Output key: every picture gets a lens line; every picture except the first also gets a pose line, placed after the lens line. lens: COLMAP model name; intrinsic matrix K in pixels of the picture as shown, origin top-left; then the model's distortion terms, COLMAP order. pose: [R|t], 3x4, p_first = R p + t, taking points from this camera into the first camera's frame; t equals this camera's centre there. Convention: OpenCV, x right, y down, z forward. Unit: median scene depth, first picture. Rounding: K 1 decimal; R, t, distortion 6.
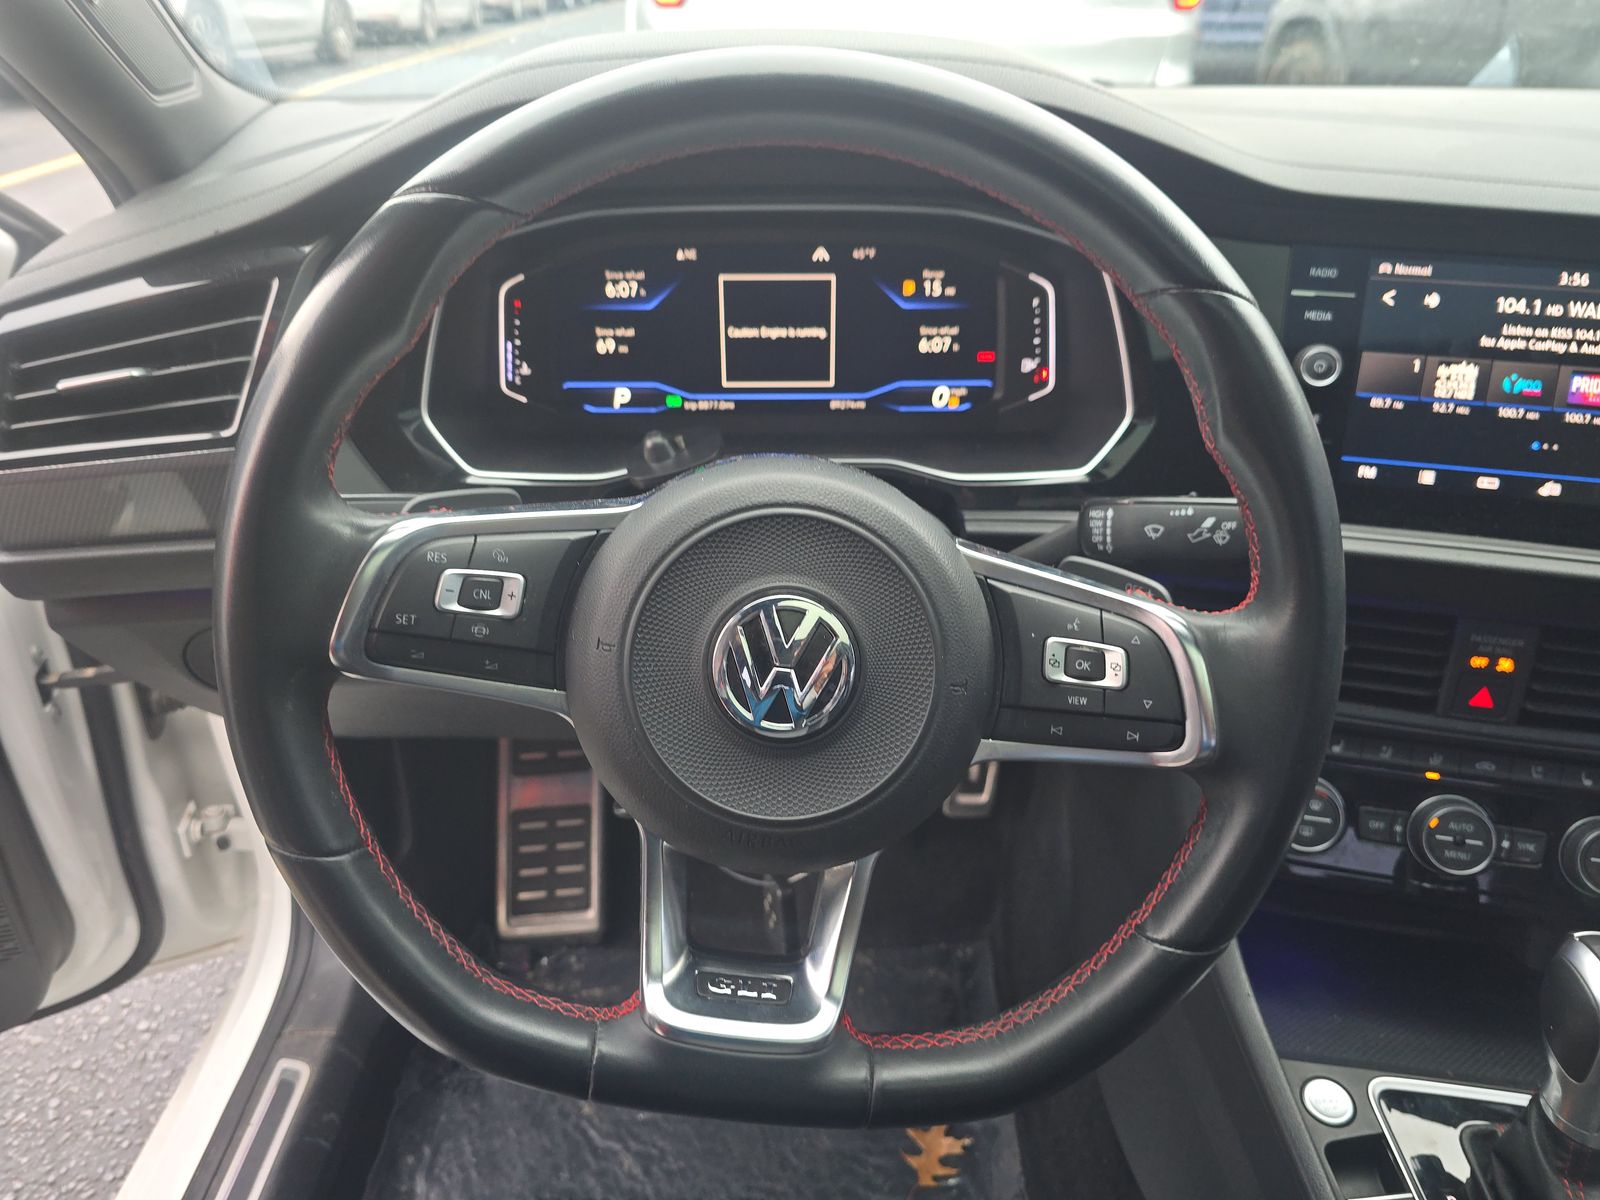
lens RADIAL K [[1090.1, 0, 800.0], [0, 1090.1, 600.0], [0, 0, 1]] dist [0.049259, -0.066455]
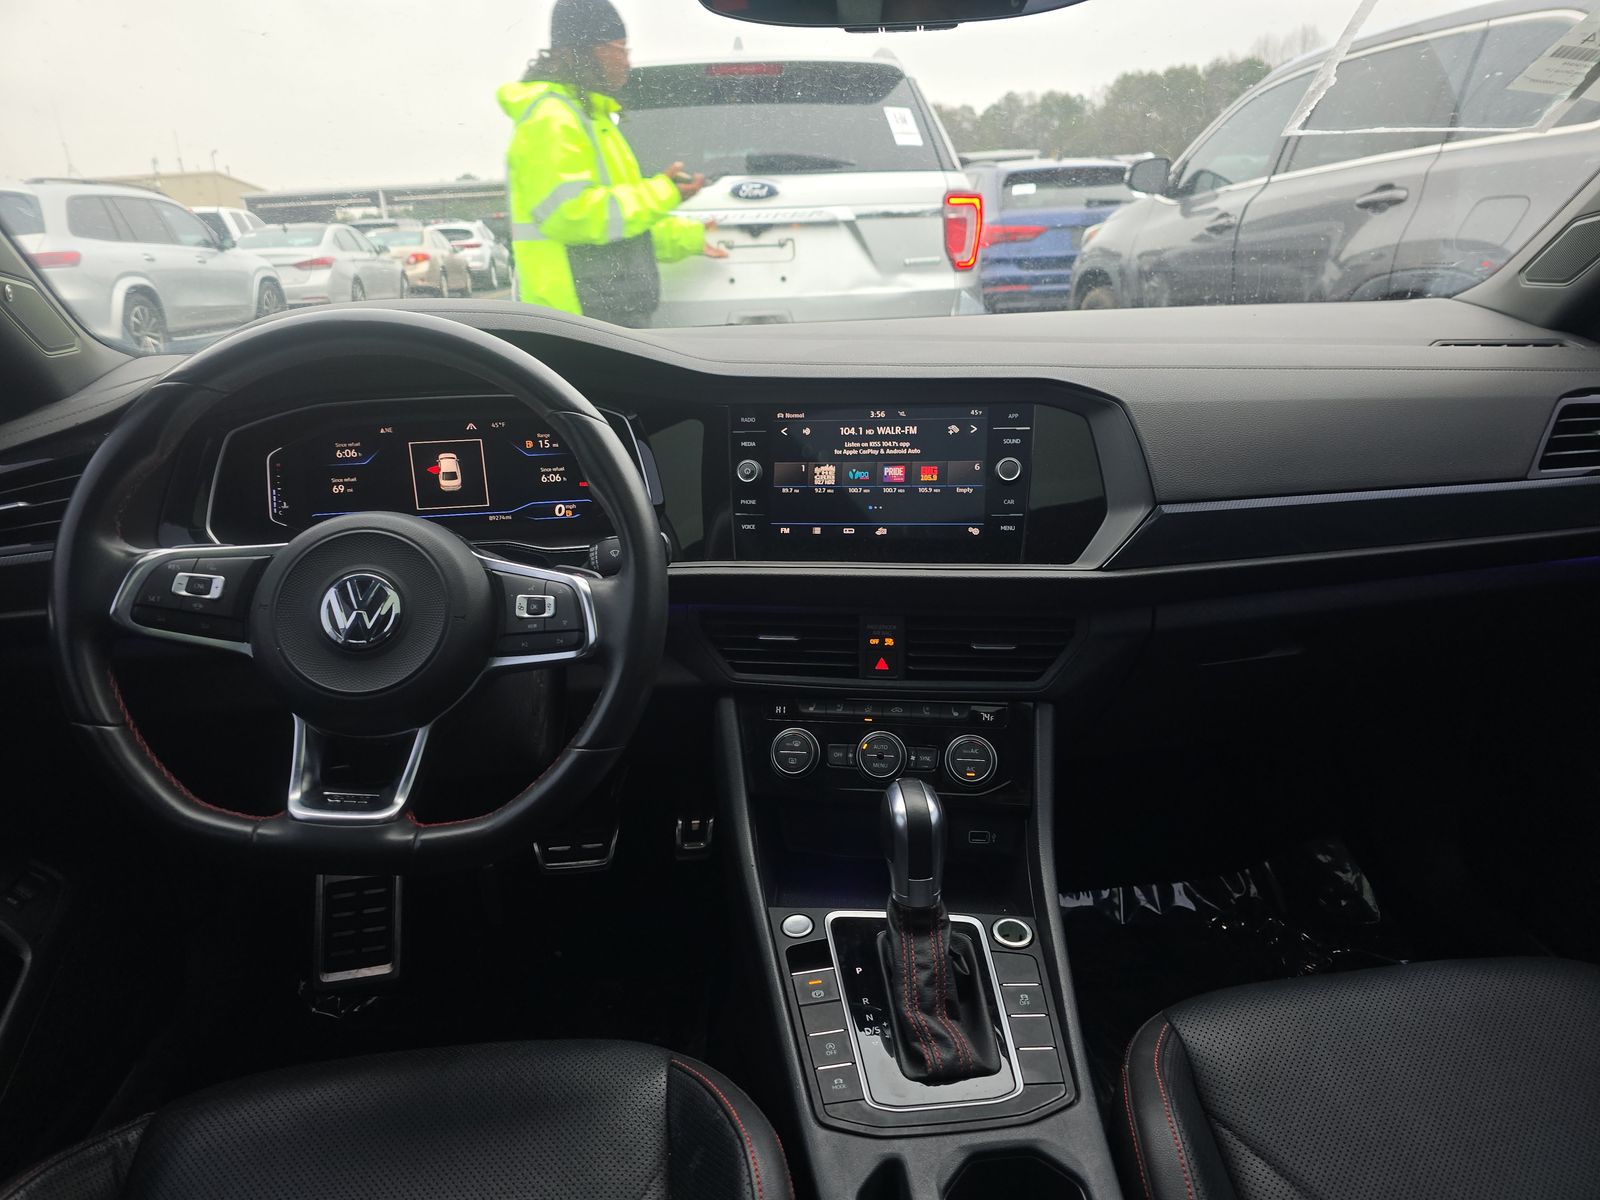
lens RADIAL K [[1078.2, 0, 800.0], [0, 1078.2, 600.0], [0, 0, 1]] dist [0.085592, -0.107980]
pose [[0.996426, -0.059120, 0.060335, 0.438099], [0.070167, 0.976975, -0.201487, 0.331514], [-0.047034, 0.205000, 0.977631, -0.618601]]
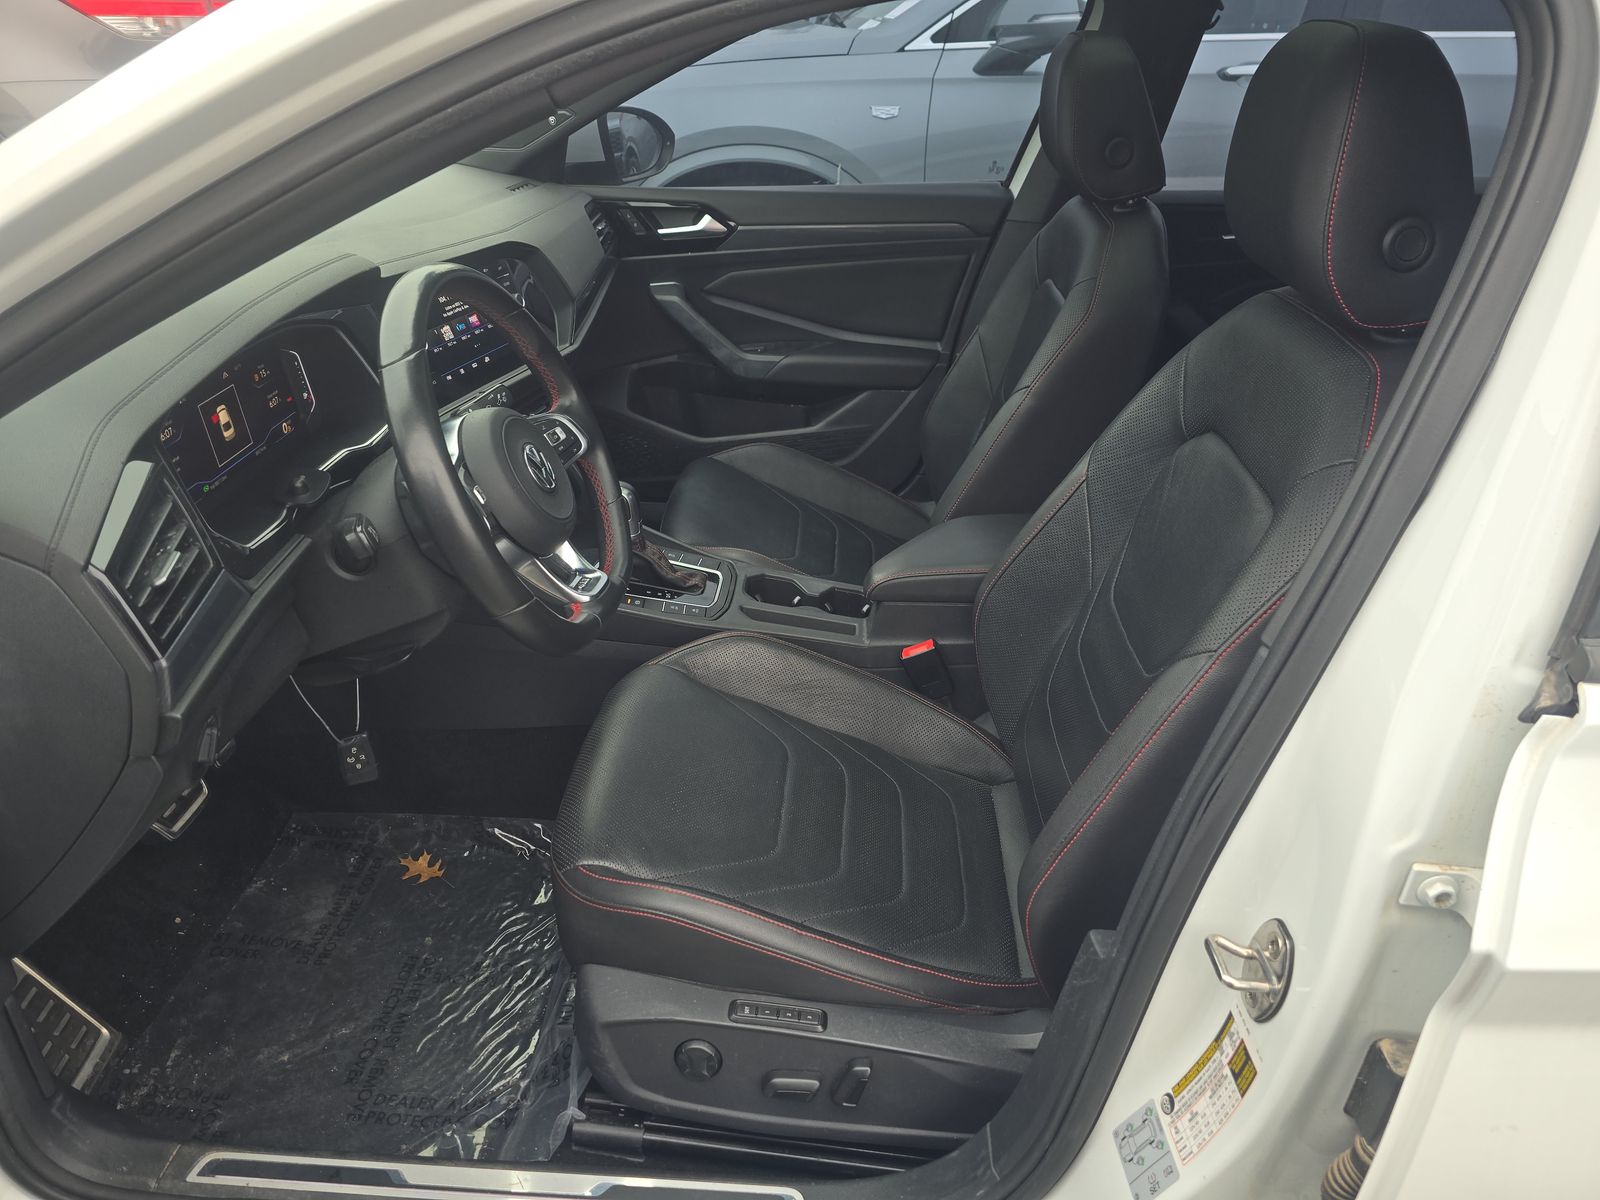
lens RADIAL K [[1078.2, 0, 800.0], [0, 1078.2, 600.0], [0, 0, 1]] dist [0.085592, -0.107980]
pose [[0.075199, -0.490351, 0.868275, -1.786166], [0.473690, 0.783789, 0.401613, -0.335597], [-0.877475, 0.381092, 0.291214, -0.199220]]
